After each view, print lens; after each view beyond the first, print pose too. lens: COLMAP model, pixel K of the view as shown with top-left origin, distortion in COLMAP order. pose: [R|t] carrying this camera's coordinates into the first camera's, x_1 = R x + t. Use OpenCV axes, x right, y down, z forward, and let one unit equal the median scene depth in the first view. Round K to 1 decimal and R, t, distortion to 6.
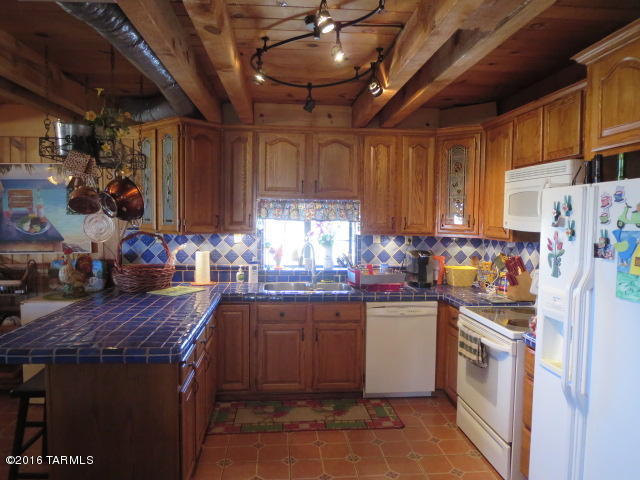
lens RADIAL K [[456.5, 0, 317.5], [0, 456.5, 238.6], [0, 0, 1]] dist [-0.028593, 0.006892]
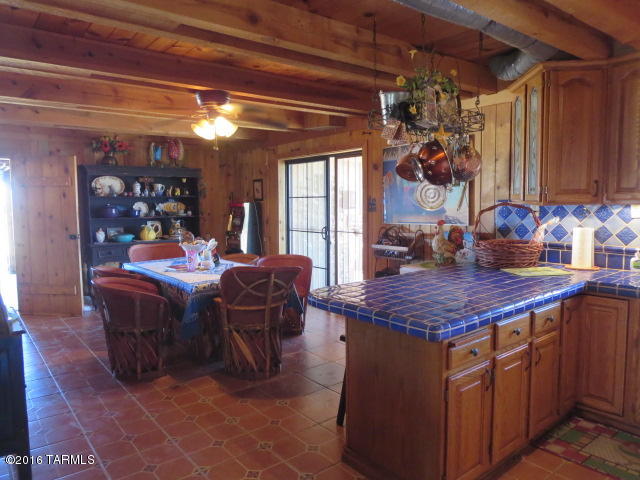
lens RADIAL K [[456.5, 0, 320.5], [0, 456.5, 238.4], [0, 0, 1]] dist [-0.028593, 0.006892]
pose [[0.557523, 0.051762, -0.828546, 0.159648], [-0.022774, 0.998632, 0.047063, 0.021554], [0.829849, -0.007369, 0.557939, 0.186171]]
